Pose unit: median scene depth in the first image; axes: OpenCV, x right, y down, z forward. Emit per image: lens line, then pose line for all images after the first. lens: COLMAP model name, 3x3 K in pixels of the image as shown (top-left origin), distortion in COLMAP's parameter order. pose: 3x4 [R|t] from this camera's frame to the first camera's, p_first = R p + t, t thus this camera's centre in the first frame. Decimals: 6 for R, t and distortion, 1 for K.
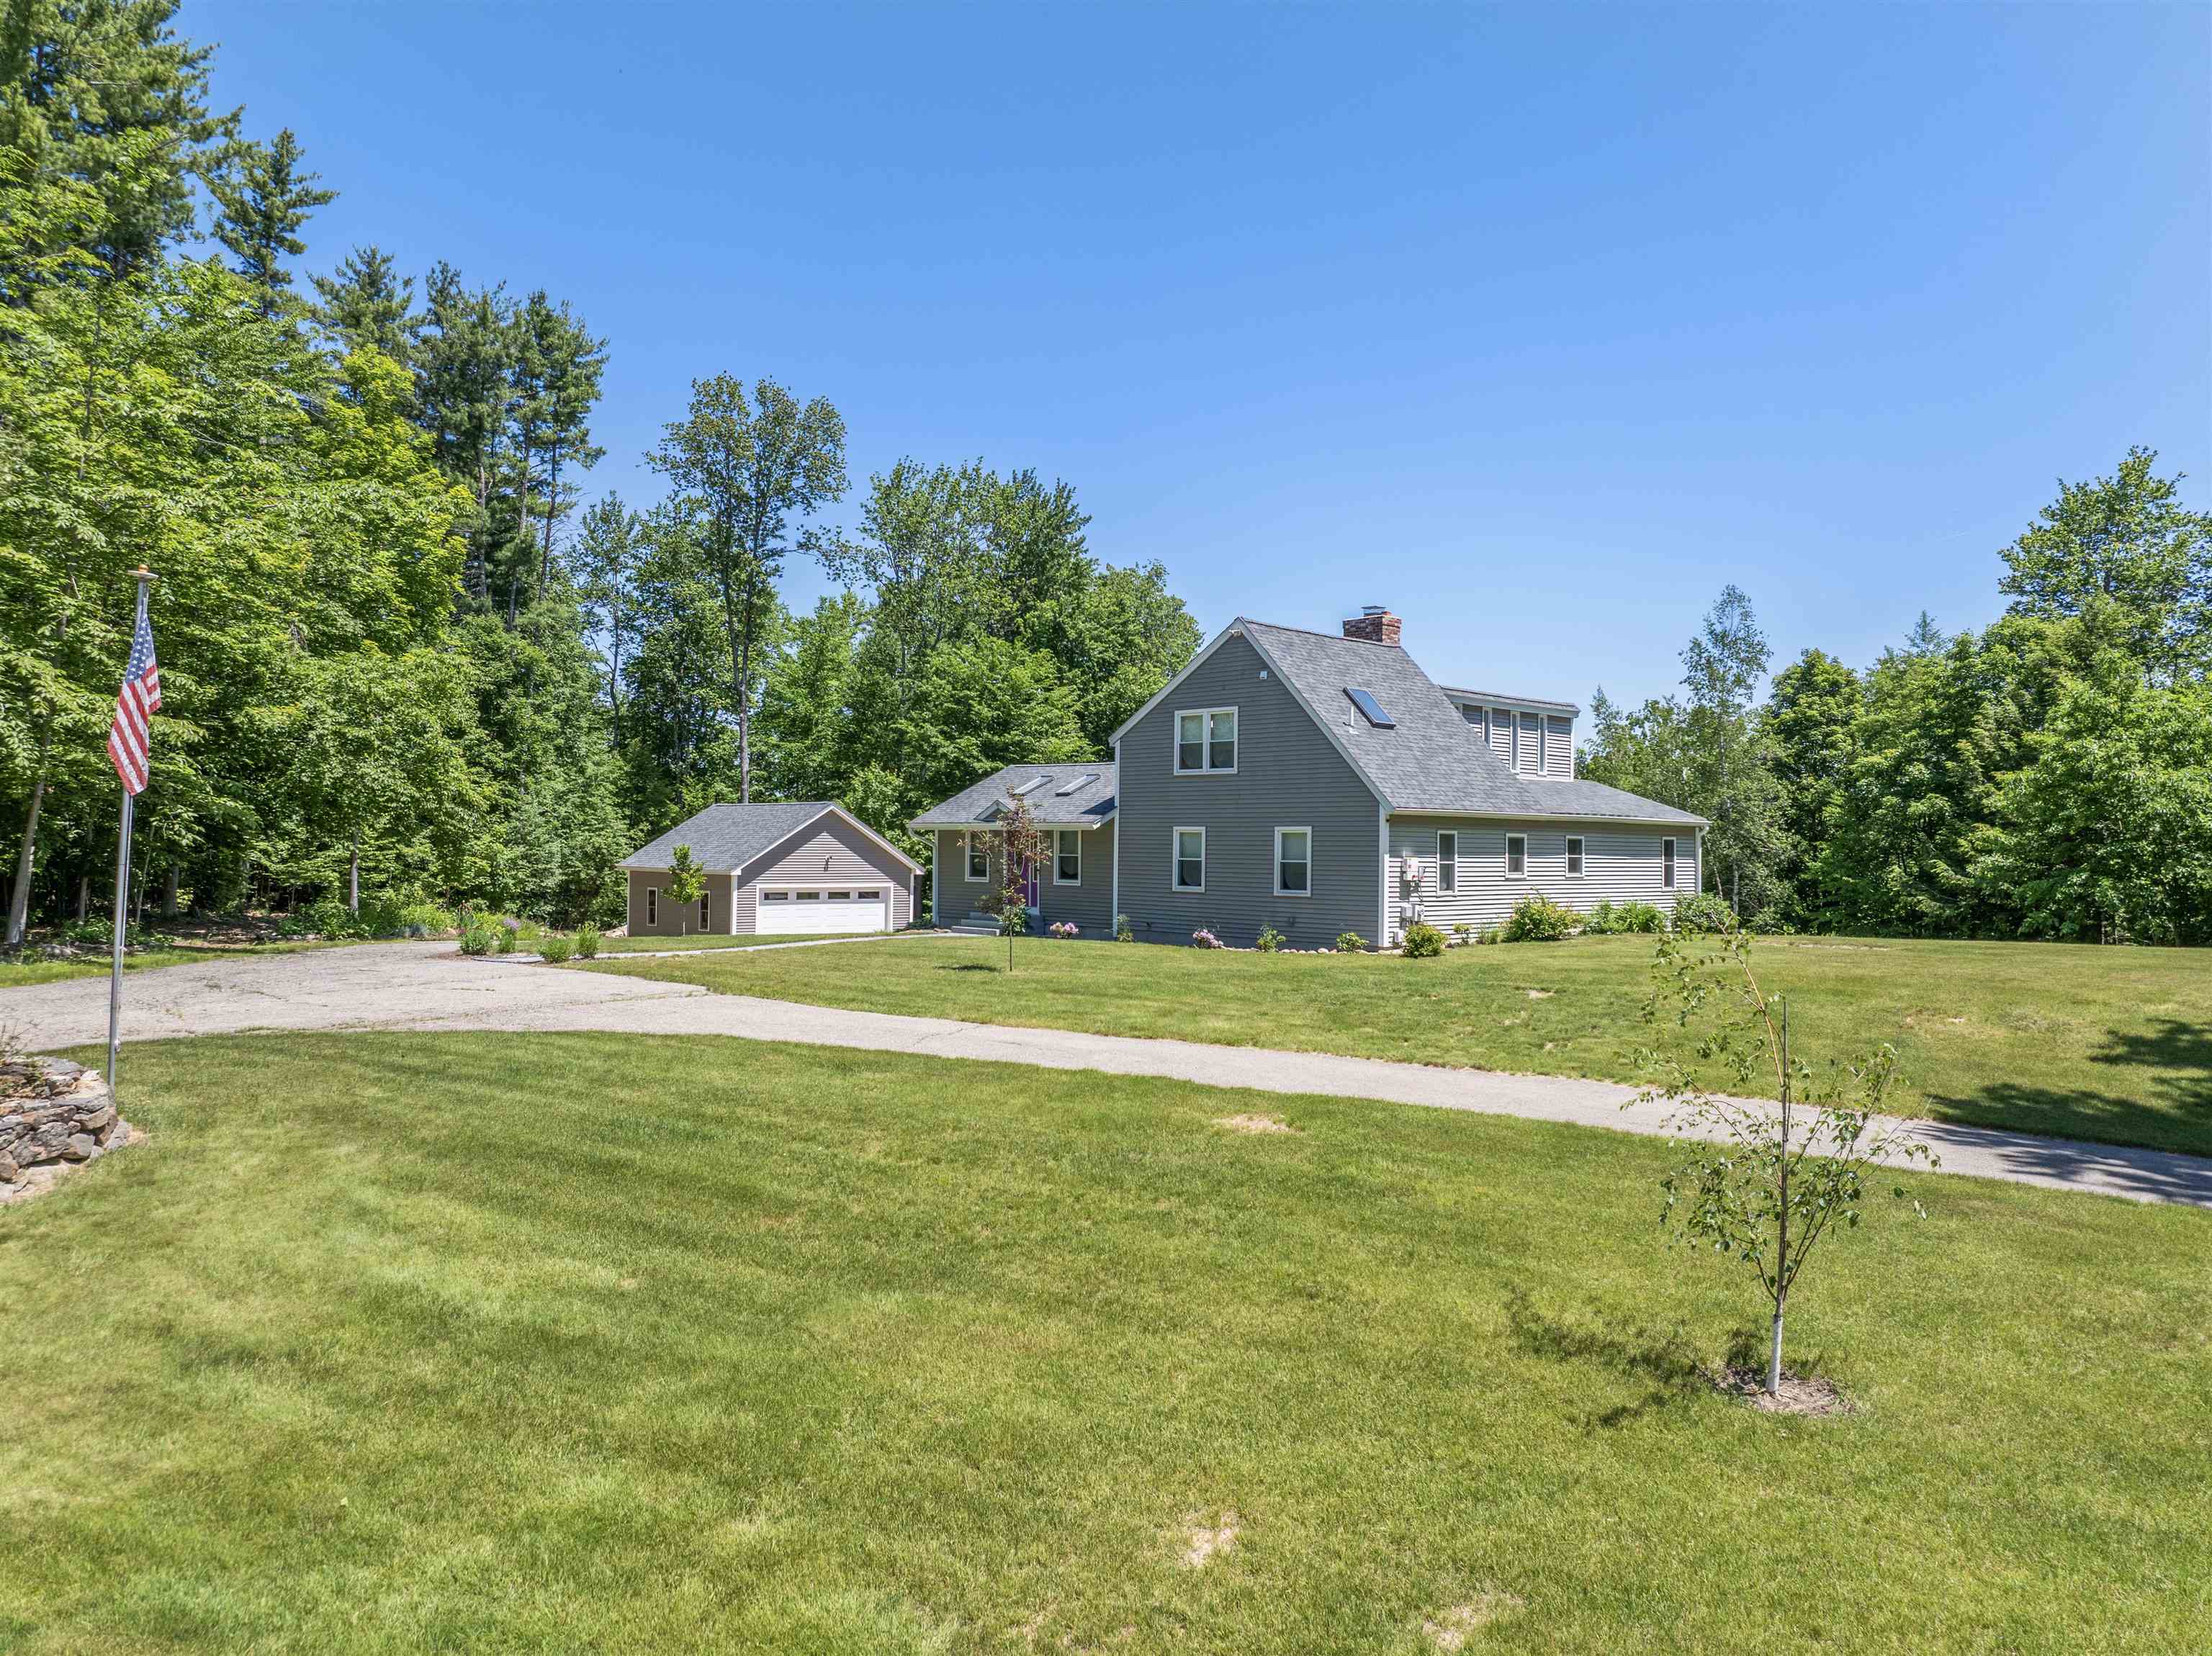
lens RADIAL K [[1565.5, 0, 1122.5], [0, 1565.5, 818.9], [0, 0, 1]] dist [-0.040398, 0.010939]
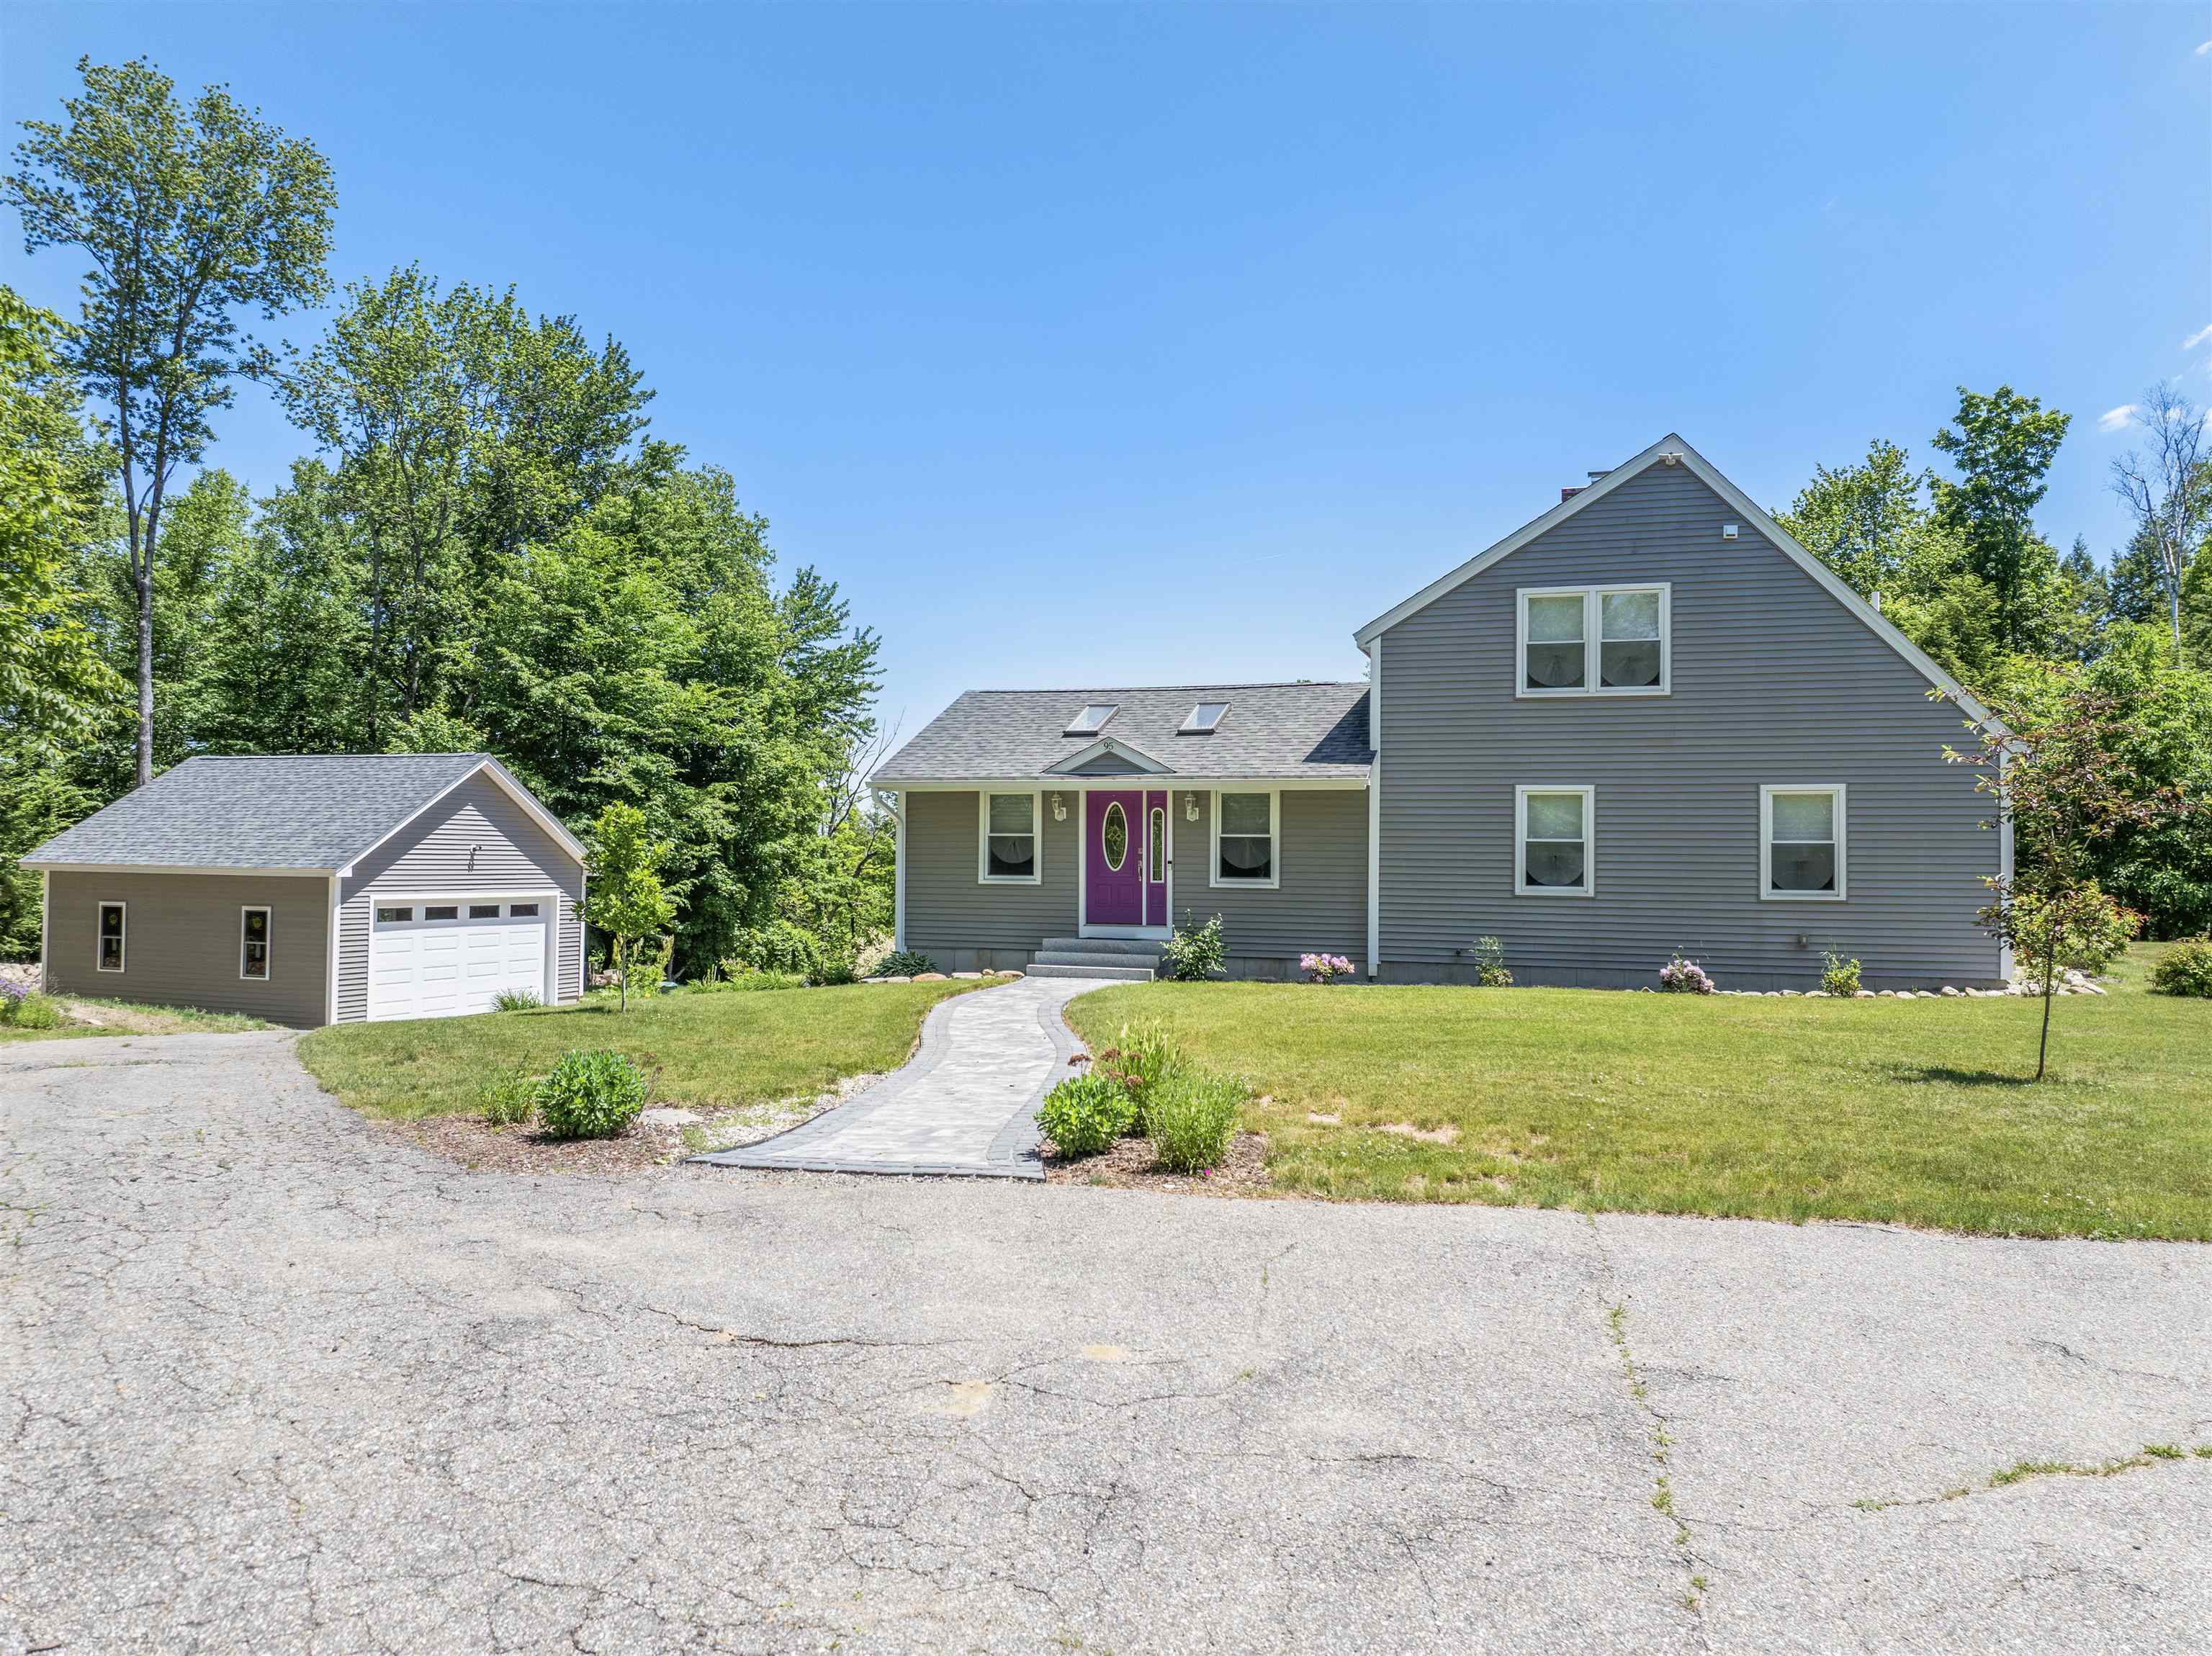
lens RADIAL K [[1565.5, 0, 1110.6], [0, 1565.5, 822.7], [0, 0, 1]] dist [-0.040398, 0.010939]
pose [[0.885154, 0.011532, 0.465155, -0.312886], [-0.010436, 0.999933, -0.004933, 0.019630], [-0.465181, -0.000488, 0.885215, 0.464528]]
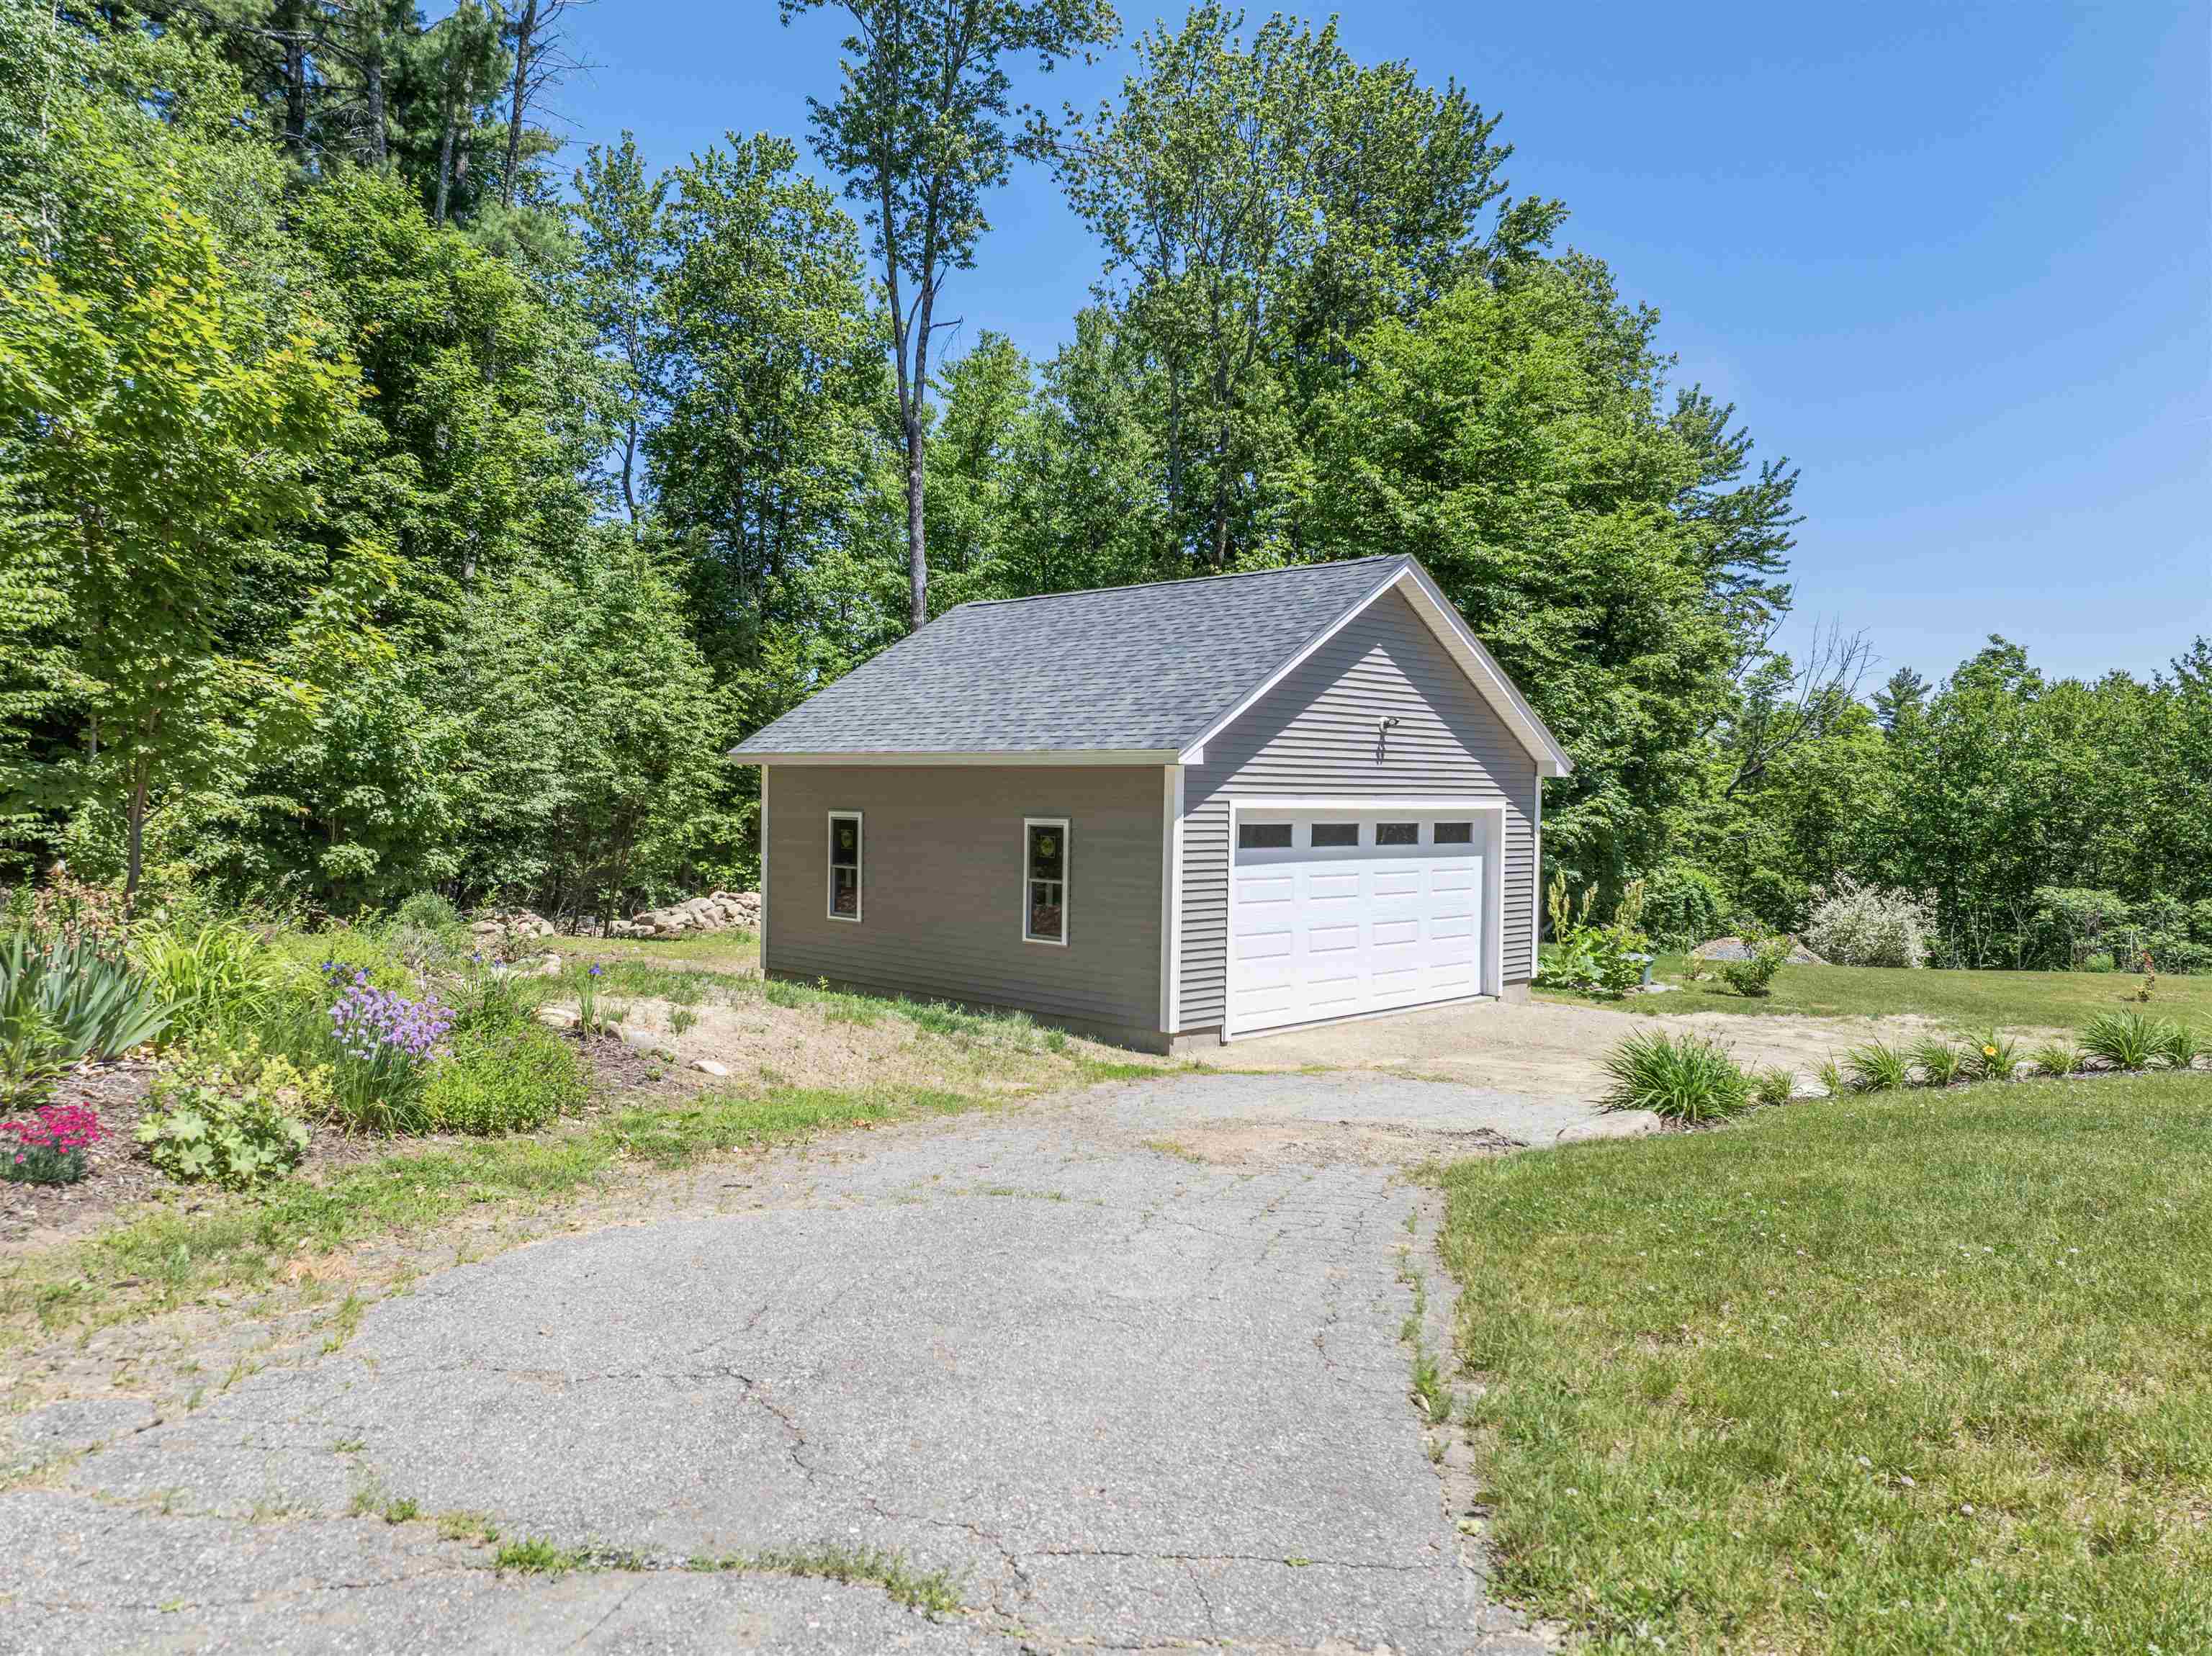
lens RADIAL K [[1565.5, 0, 1101.4], [0, 1565.5, 800.6], [0, 0, 1]] dist [-0.040398, 0.010939]
pose [[0.999865, 0.000275, 0.016400, -0.320752], [-0.000666, 0.999716, 0.023833, 0.042386], [-0.016388, -0.023840, 0.999581, 0.833698]]
